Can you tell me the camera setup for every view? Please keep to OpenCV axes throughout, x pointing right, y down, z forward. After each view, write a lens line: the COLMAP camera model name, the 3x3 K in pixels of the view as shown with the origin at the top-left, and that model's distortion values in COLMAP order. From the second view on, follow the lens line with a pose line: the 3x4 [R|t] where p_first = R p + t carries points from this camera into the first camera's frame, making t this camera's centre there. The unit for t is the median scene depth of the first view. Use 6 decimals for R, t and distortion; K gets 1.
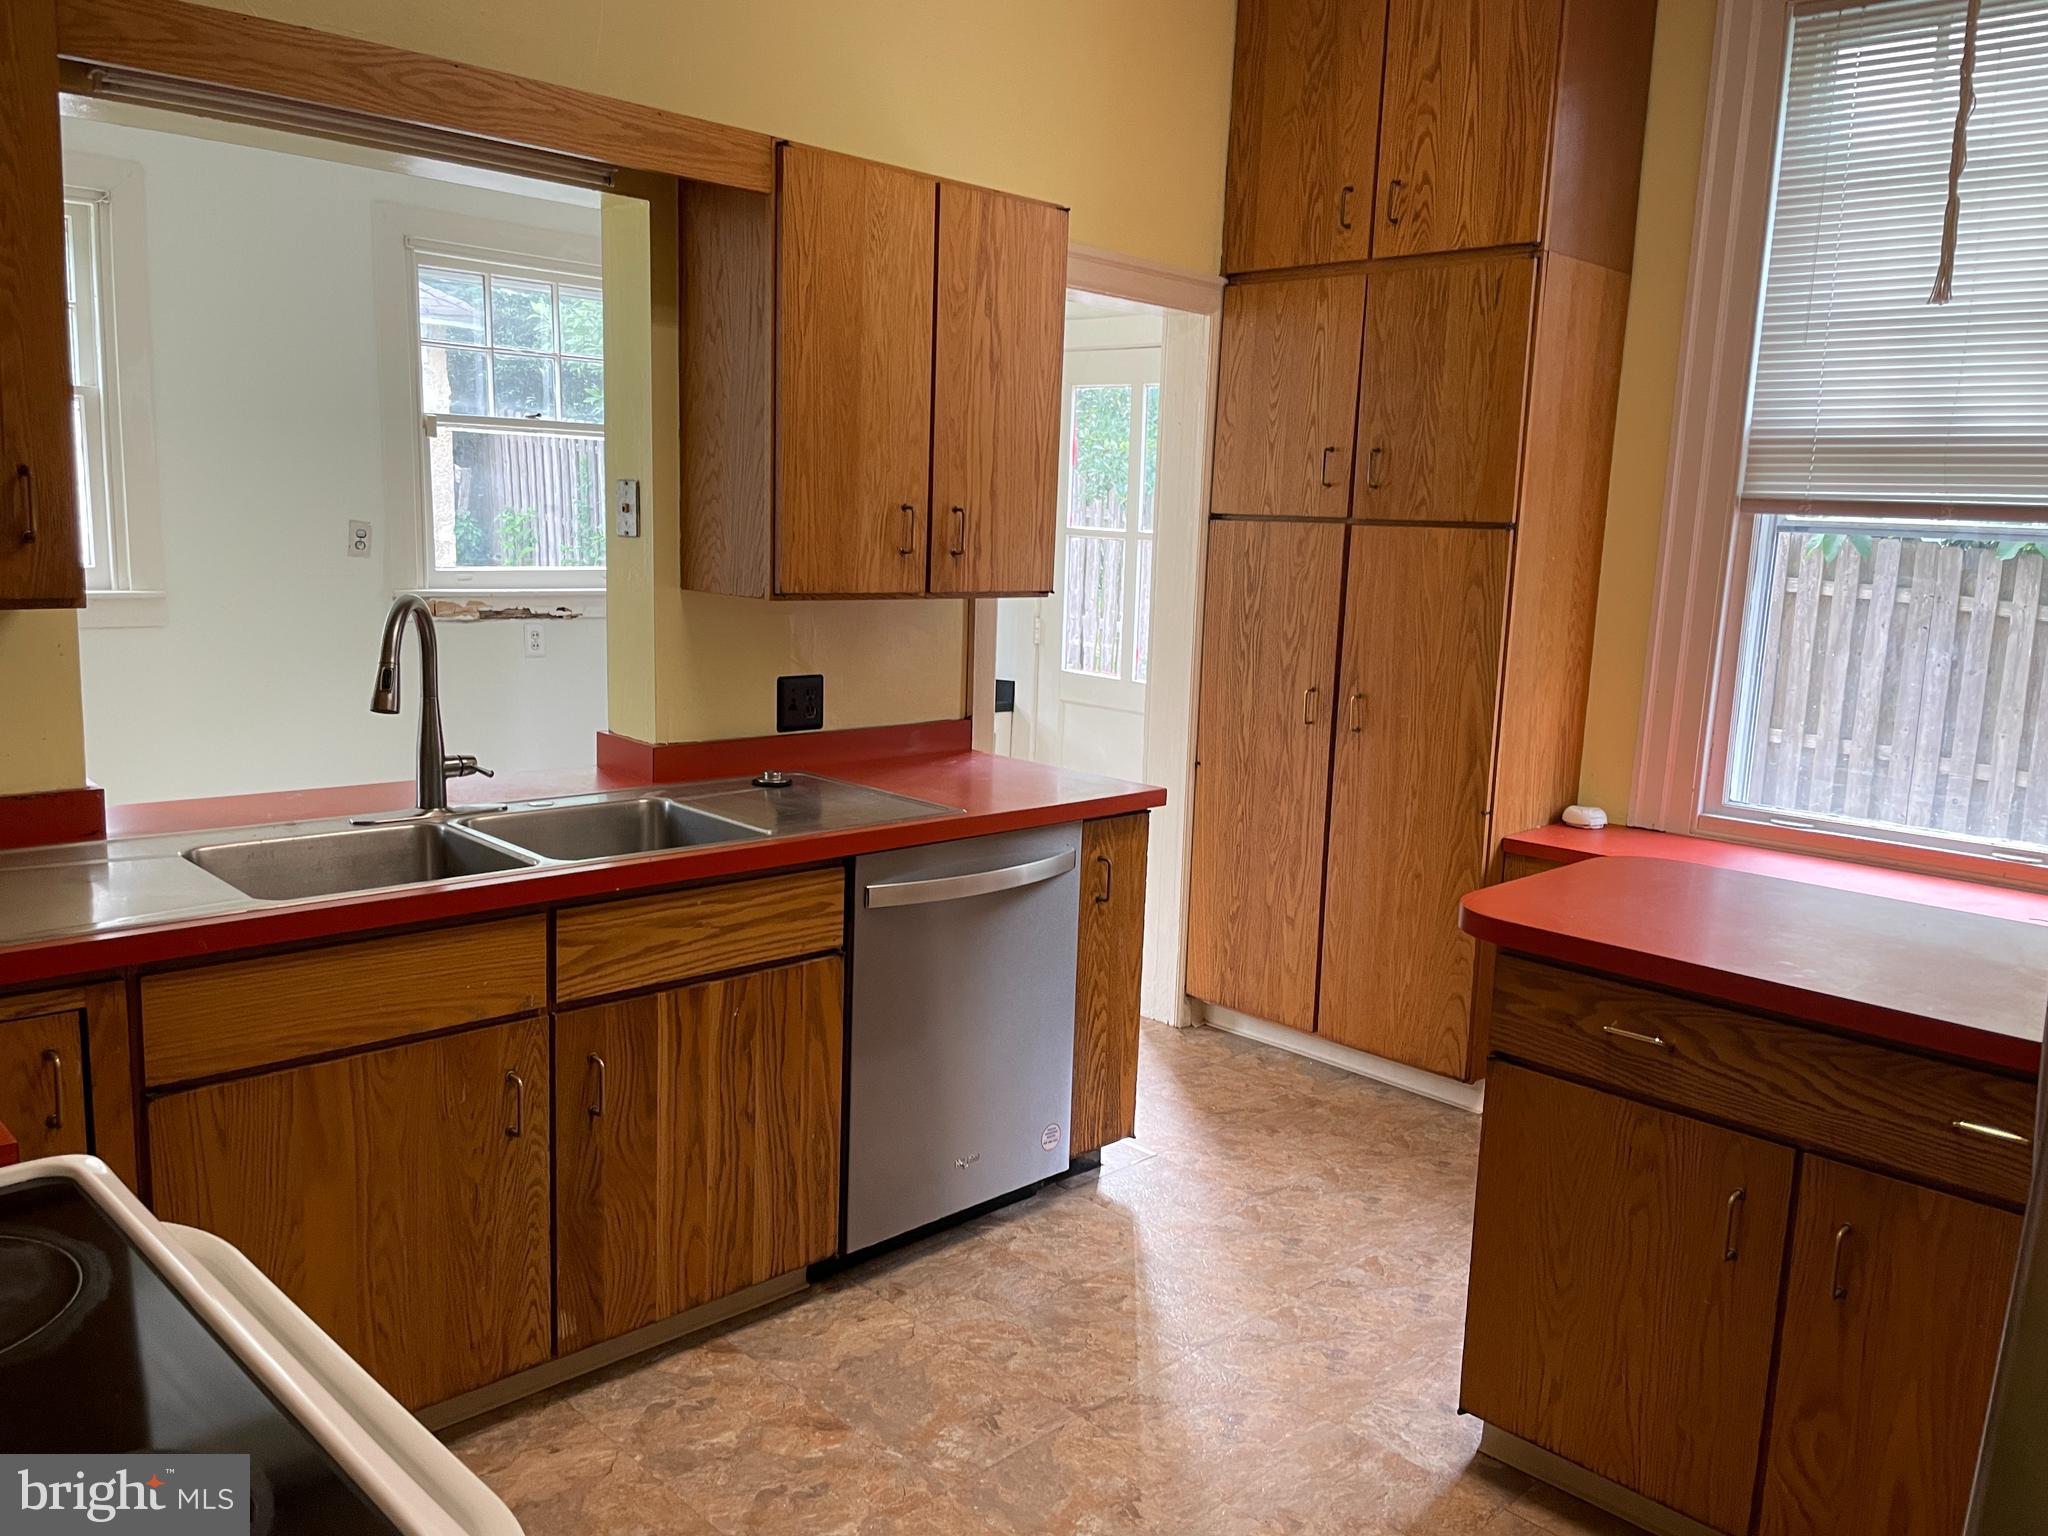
lens RADIAL K [[1548.4, 0, 1033.1], [0, 1548.4, 772.6], [0, 0, 1]] dist [0.090803, -0.124115]
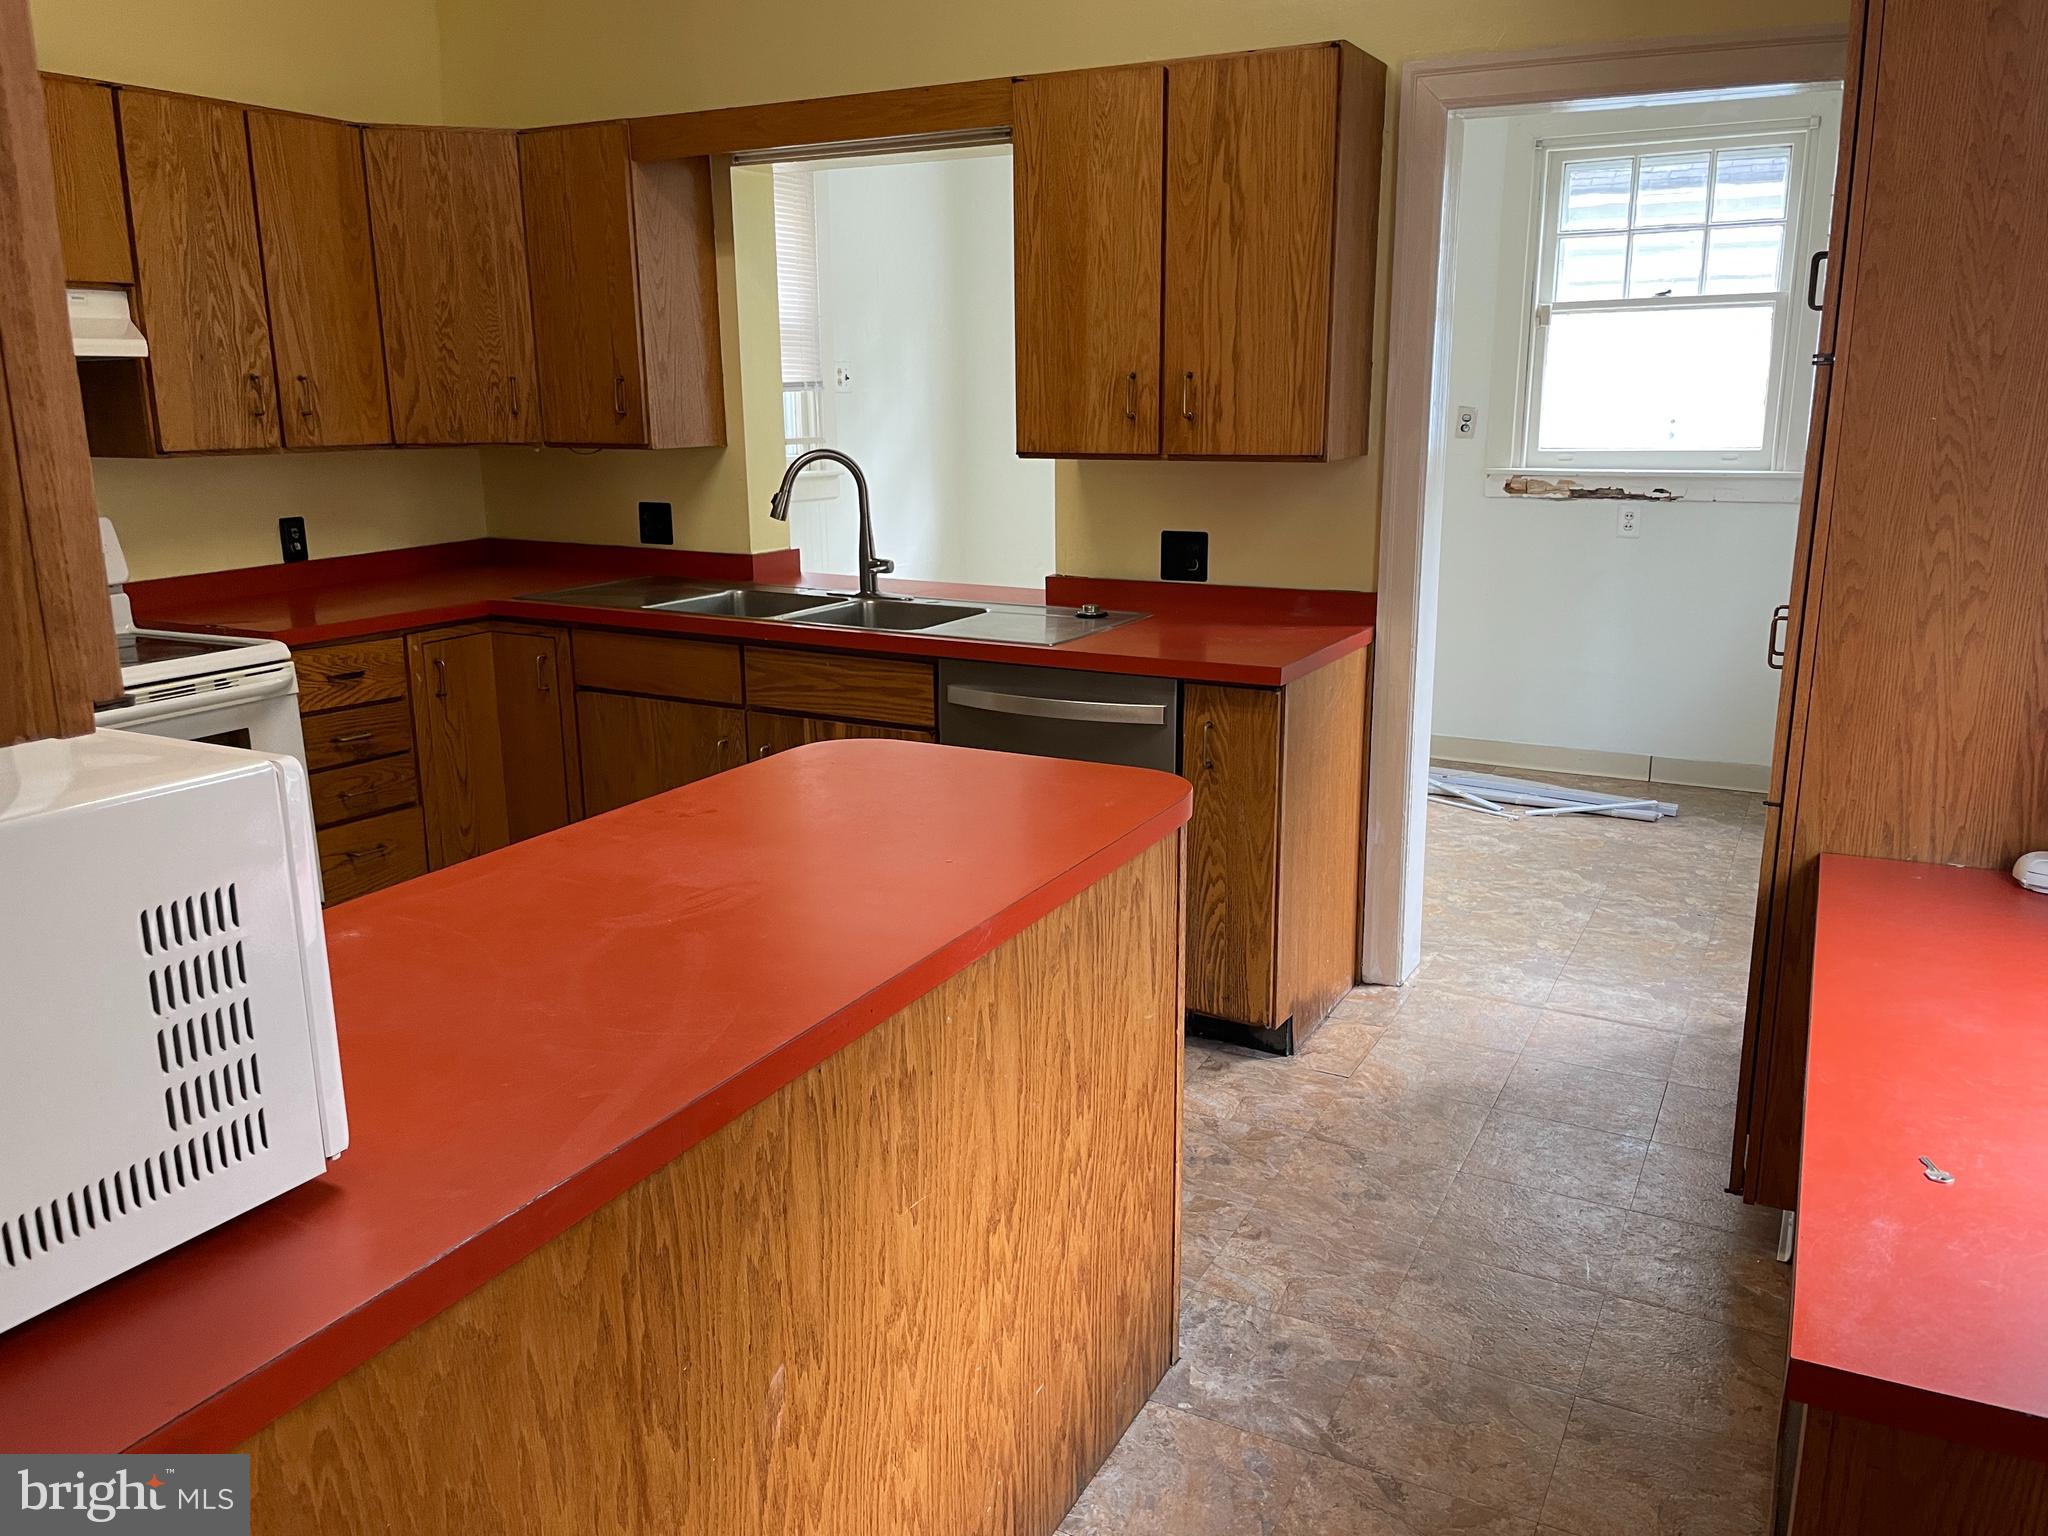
lens RADIAL K [[1541.2, 0, 1028.5], [0, 1541.2, 794.8], [0, 0, 1]] dist [0.012310, 0.002667]
pose [[0.285279, 0.208485, -0.935494, 0.965198], [-0.137605, 0.974852, 0.175294, -0.059850], [0.948515, 0.078721, 0.306793, 0.596659]]
